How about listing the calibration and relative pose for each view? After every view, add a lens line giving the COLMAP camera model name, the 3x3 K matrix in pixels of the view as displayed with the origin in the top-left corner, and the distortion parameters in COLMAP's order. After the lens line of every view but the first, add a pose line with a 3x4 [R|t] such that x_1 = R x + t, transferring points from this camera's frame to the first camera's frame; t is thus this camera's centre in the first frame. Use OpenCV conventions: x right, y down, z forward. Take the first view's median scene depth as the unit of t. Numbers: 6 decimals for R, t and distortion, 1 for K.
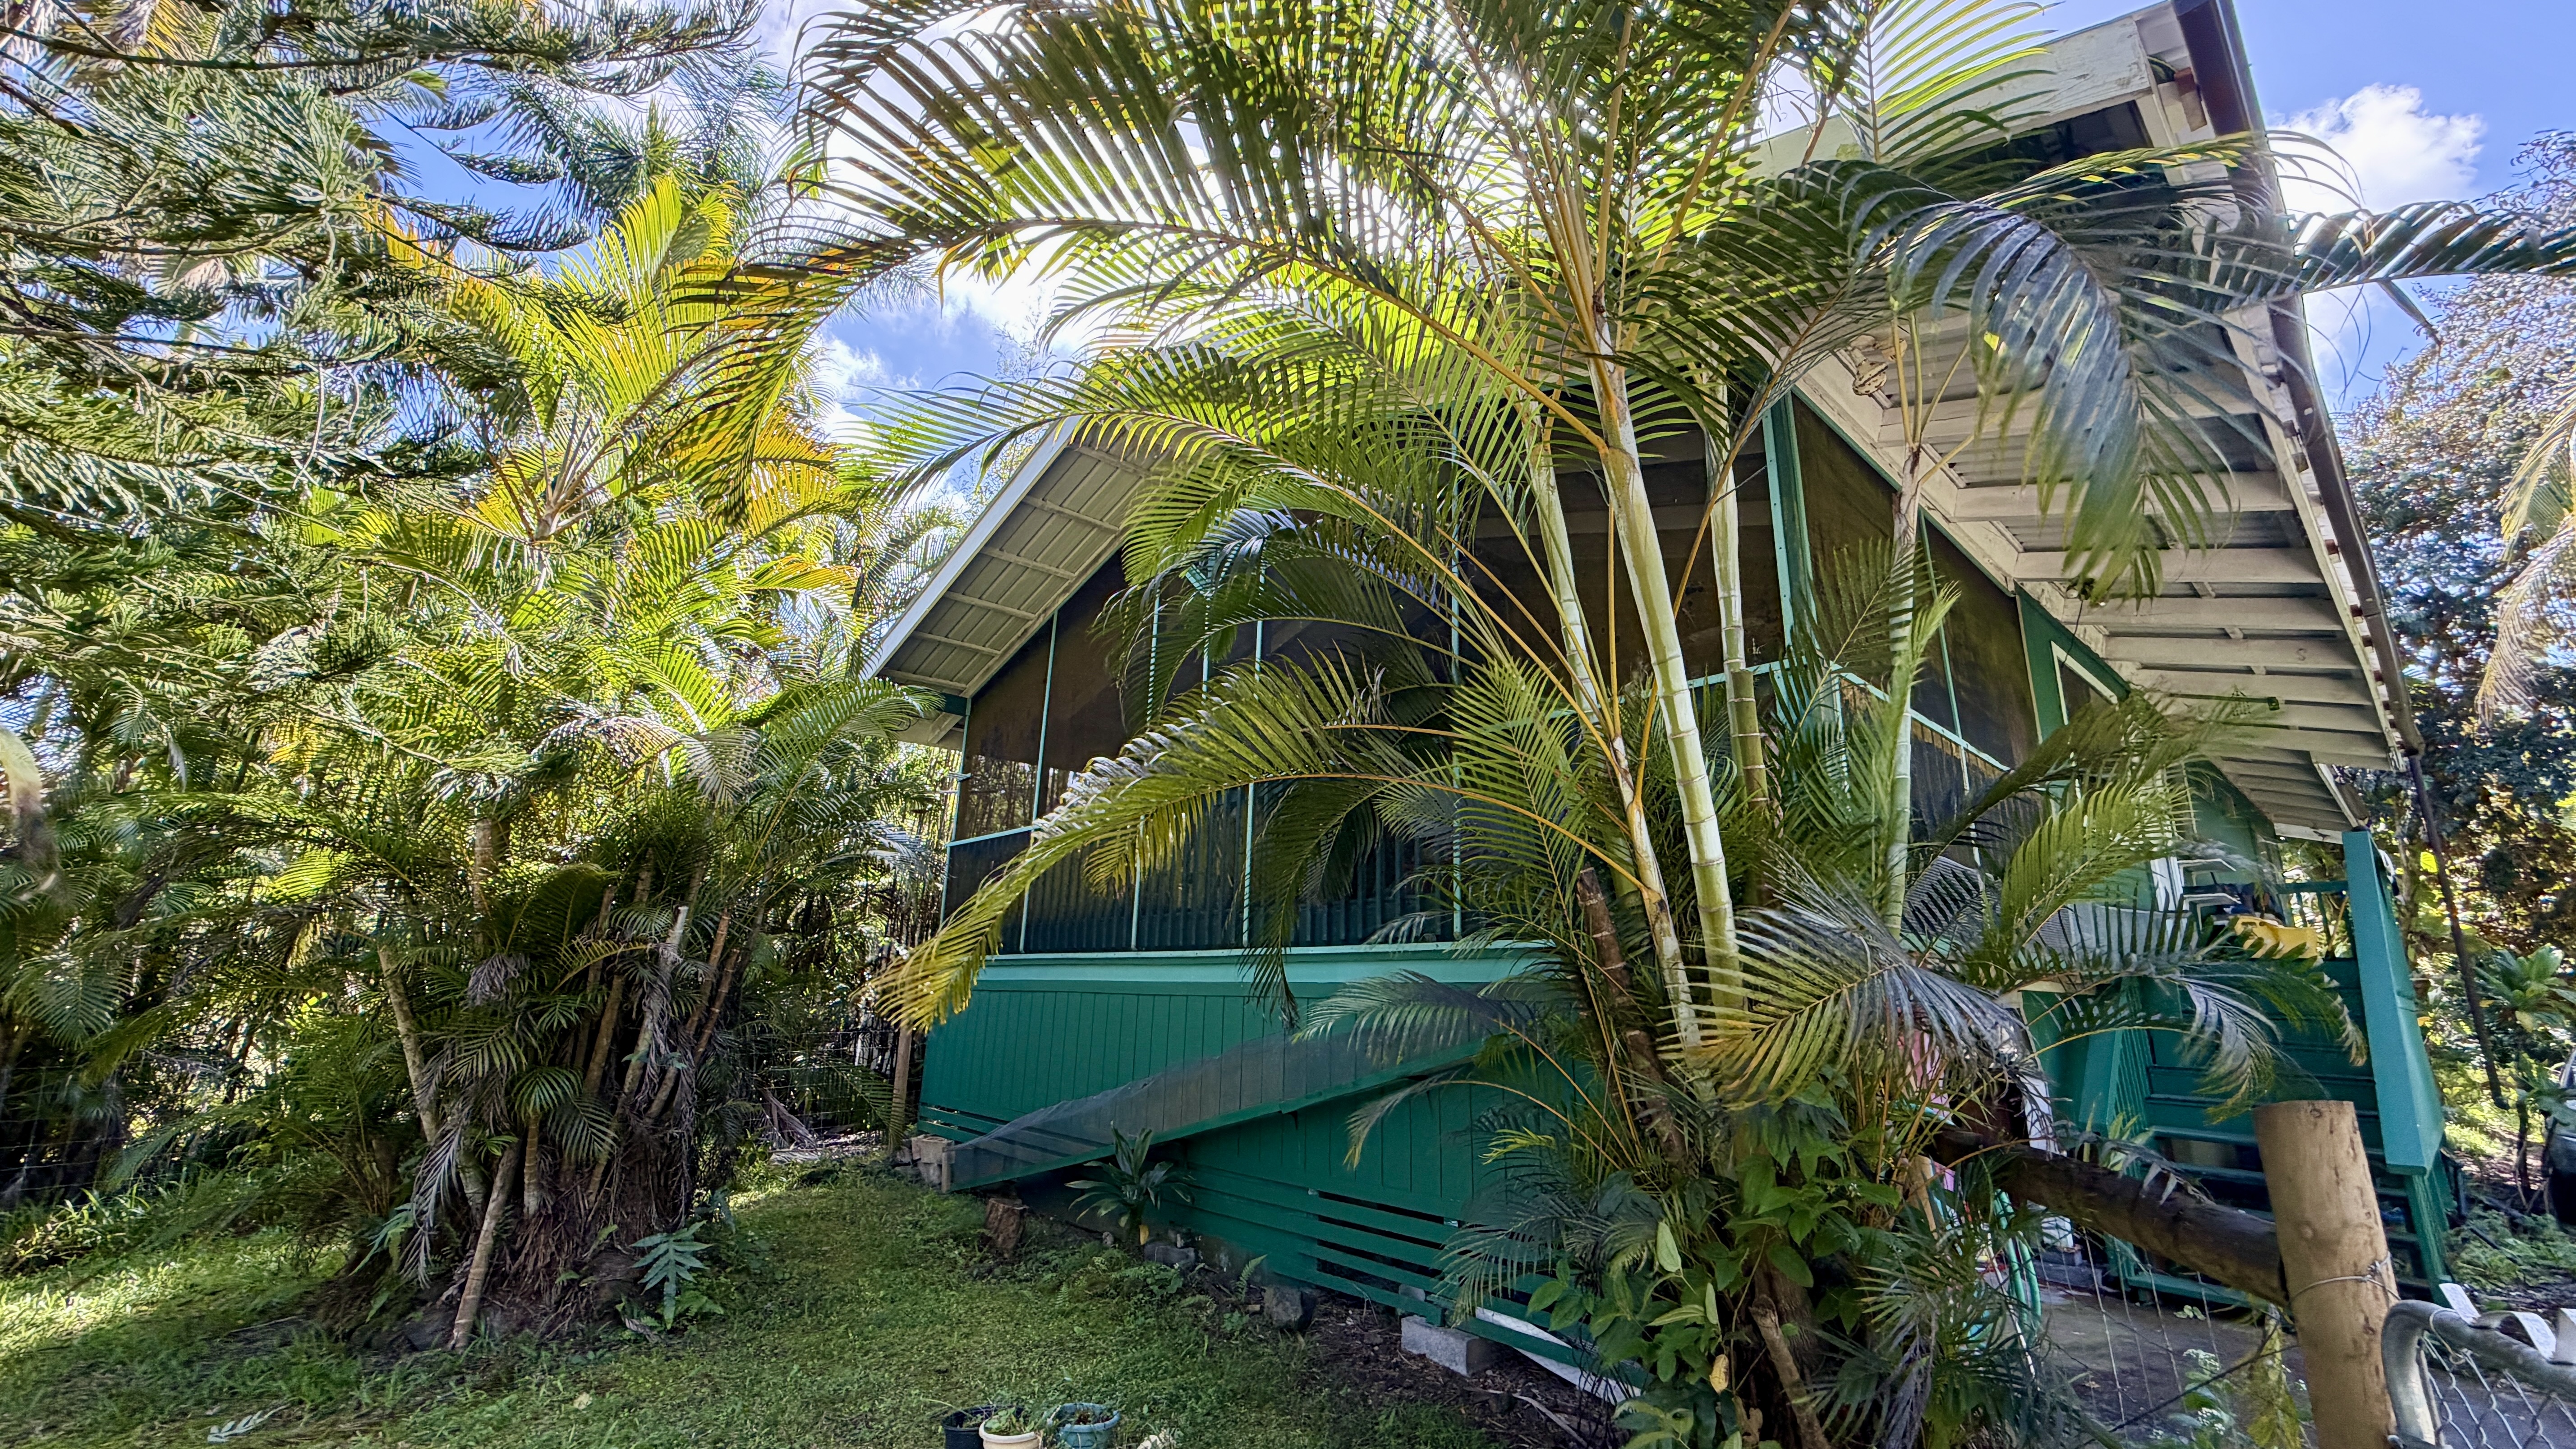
lens RADIAL K [[1027.5, 0, 1281.0], [0, 1027.5, 729.6], [0, 0, 1]] dist [-0.000957, -0.000040]
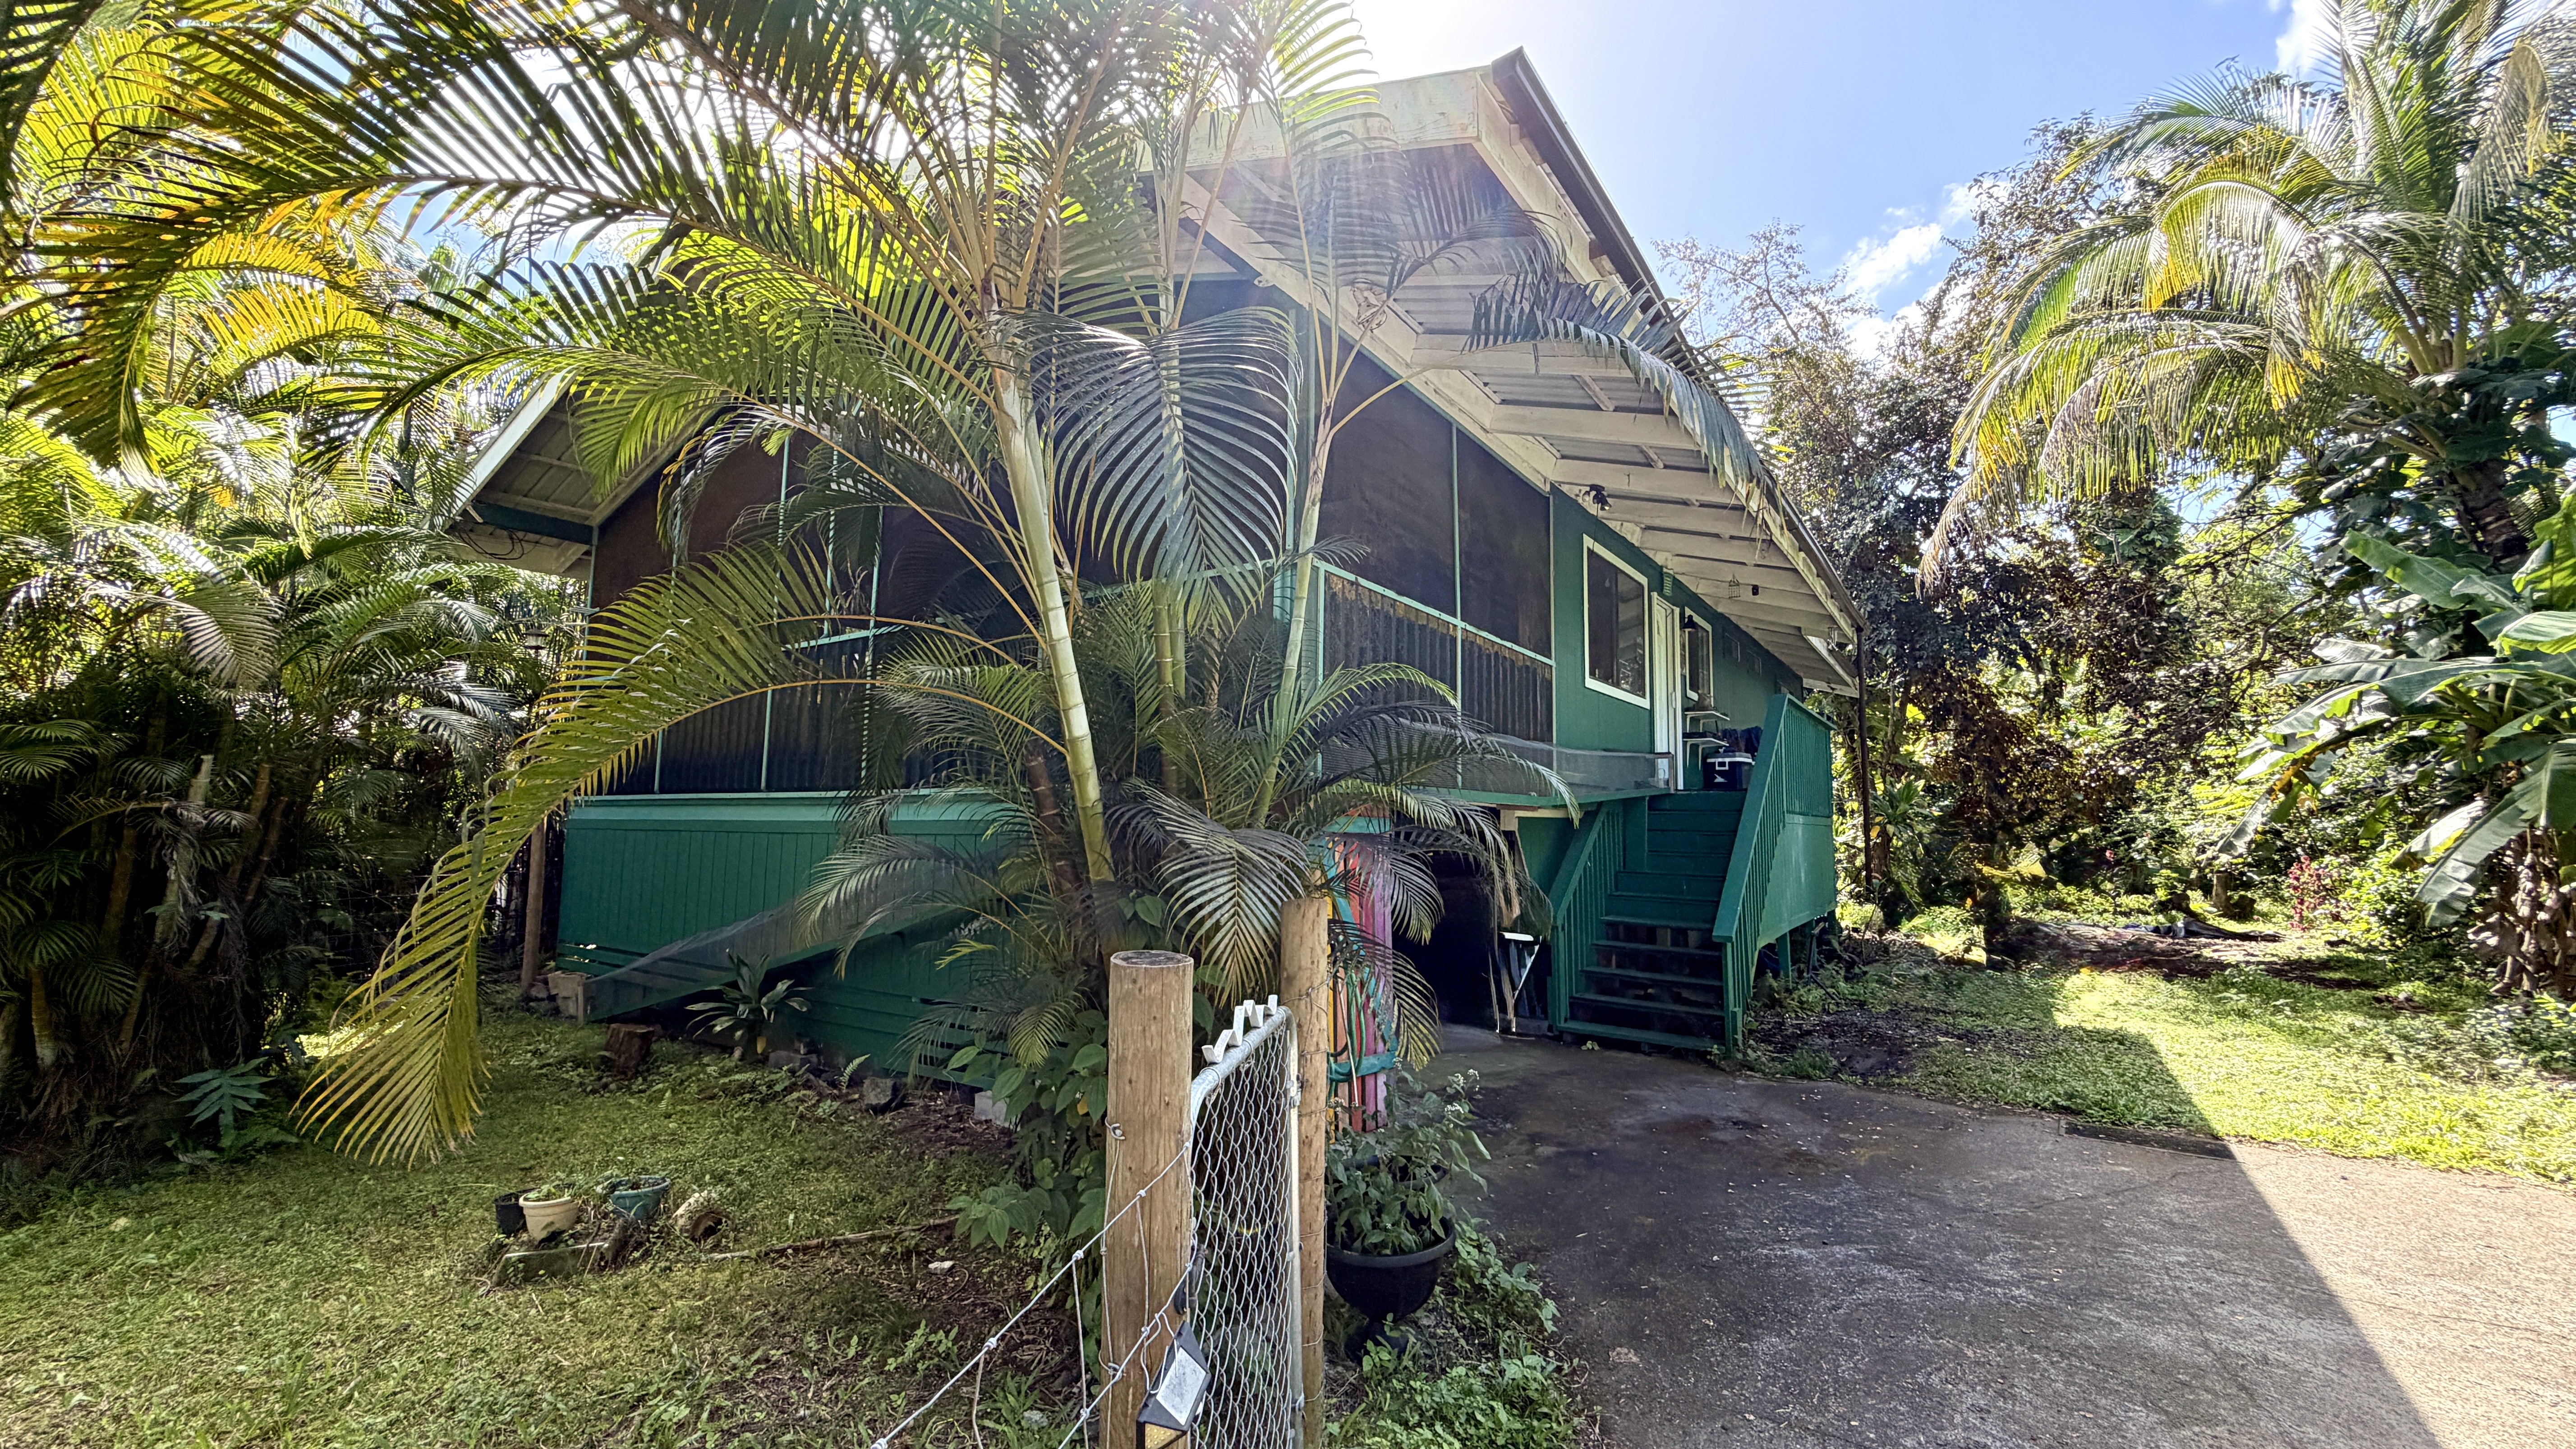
lens RADIAL K [[1027.5, 0, 1281.0], [0, 1027.5, 729.6], [0, 0, 1]] dist [-0.000957, -0.000040]
pose [[0.970683, 0.004920, 0.240313, 0.154048], [-0.044168, 0.986417, 0.158210, -0.045982], [-0.236271, -0.164186, 0.957716, -0.145228]]
